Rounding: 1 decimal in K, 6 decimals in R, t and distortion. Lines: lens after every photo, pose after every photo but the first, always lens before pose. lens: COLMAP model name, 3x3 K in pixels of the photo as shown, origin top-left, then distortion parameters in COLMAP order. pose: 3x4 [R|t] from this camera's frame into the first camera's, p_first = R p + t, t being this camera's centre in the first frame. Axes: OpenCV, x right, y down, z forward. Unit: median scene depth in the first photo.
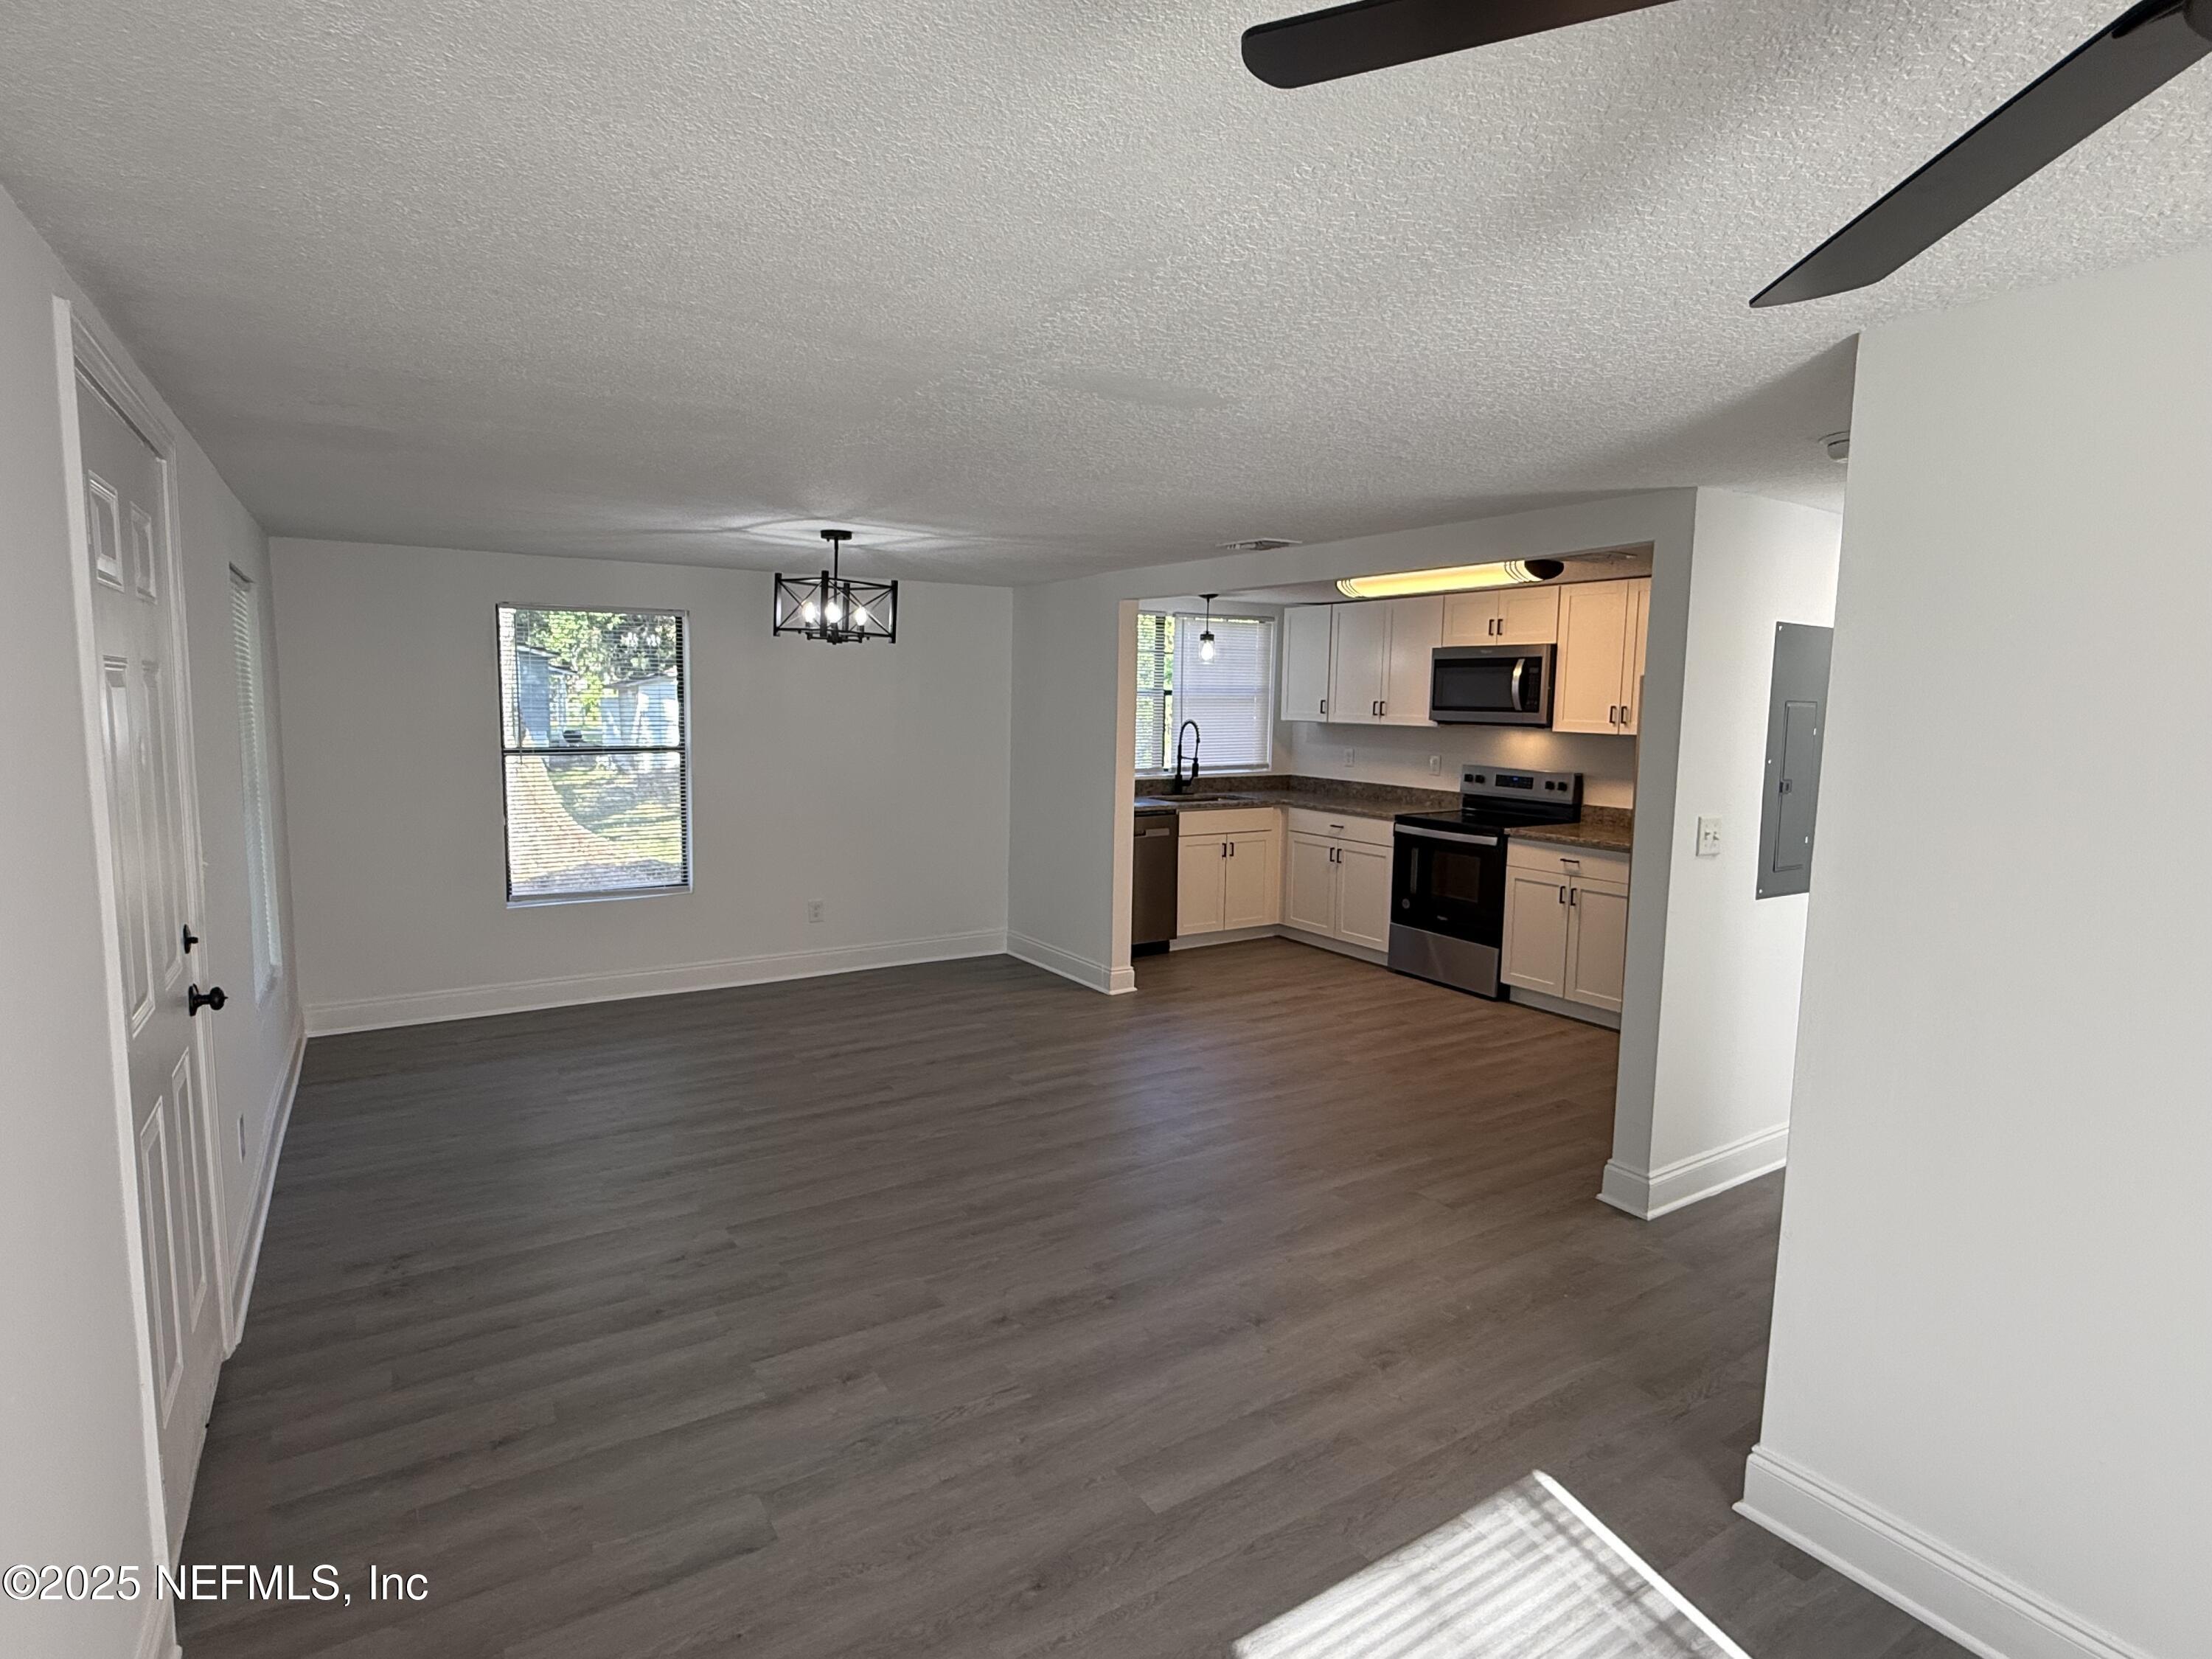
lens RADIAL K [[1135.2, 0, 1100.4], [0, 1135.2, 818.0], [0, 0, 1]] dist [-0.004766, -0.000800]
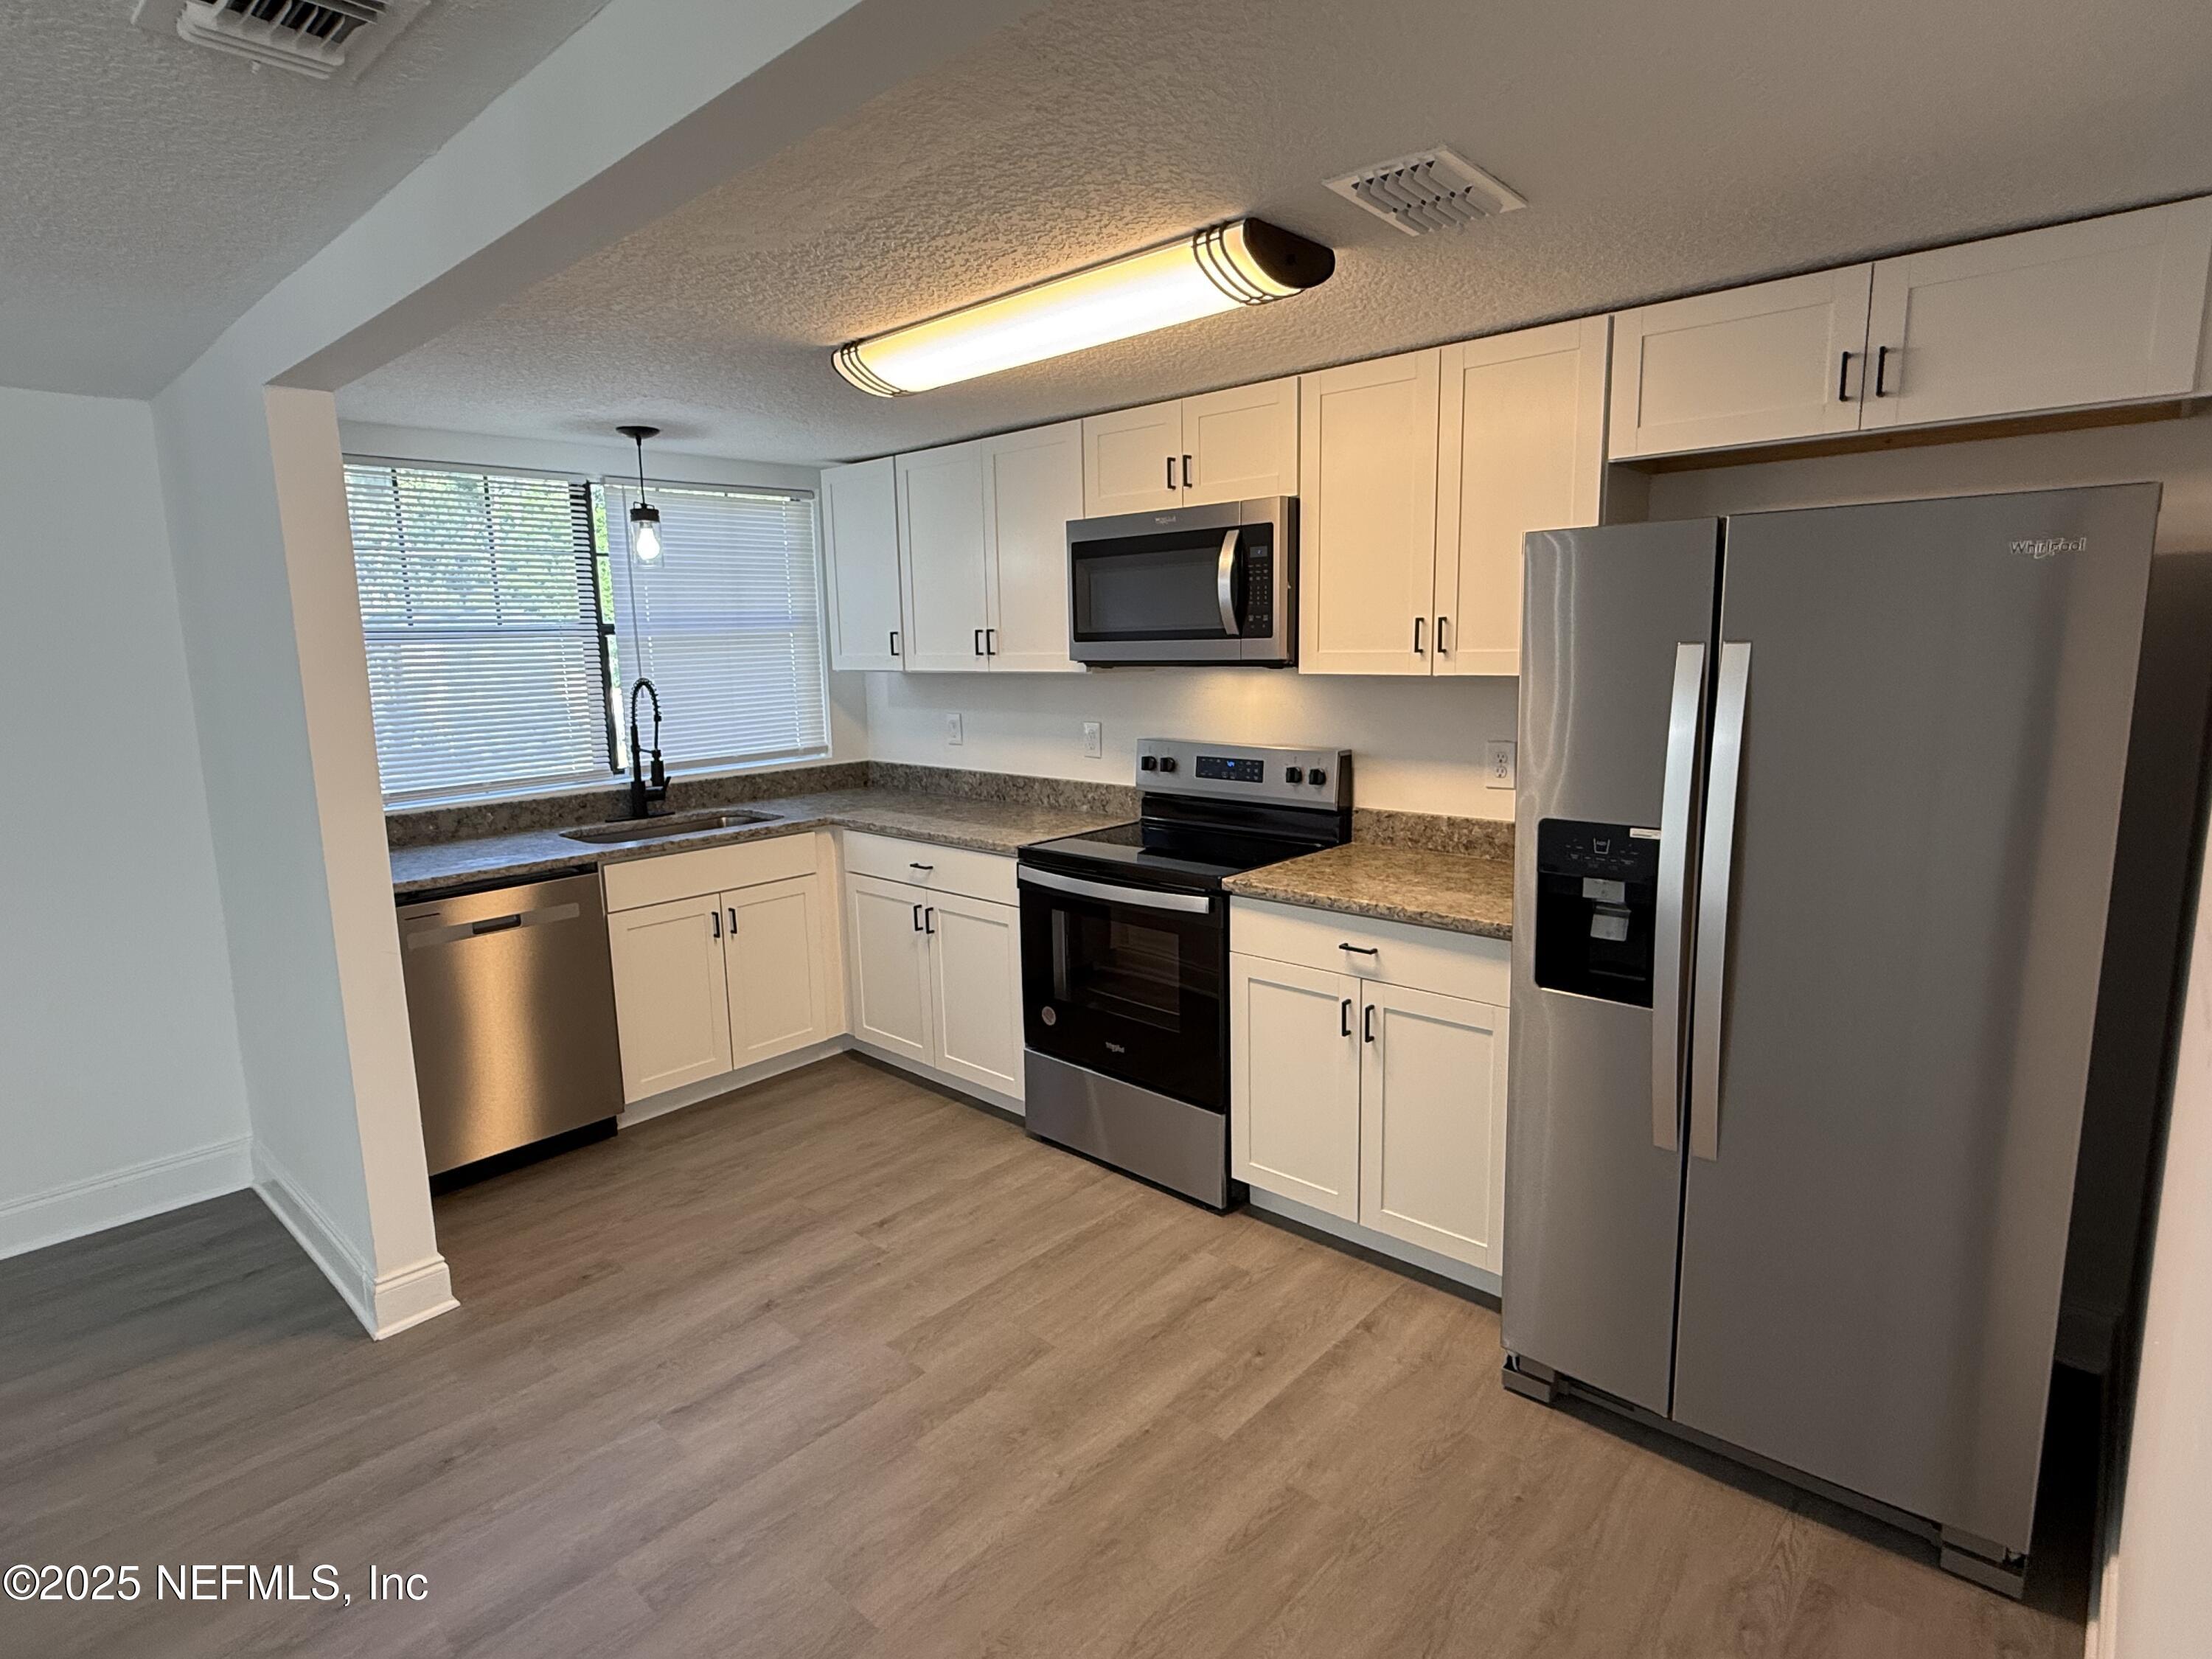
lens RADIAL K [[1135.2, 0, 1105.6], [0, 1135.2, 828.8], [0, 0, 1]] dist [-0.004766, -0.000800]
pose [[0.963803, -0.079017, 0.254637, 0.174734], [0.064046, 0.995724, 0.066571, -0.045096], [-0.258809, -0.047853, 0.964743, 0.511690]]
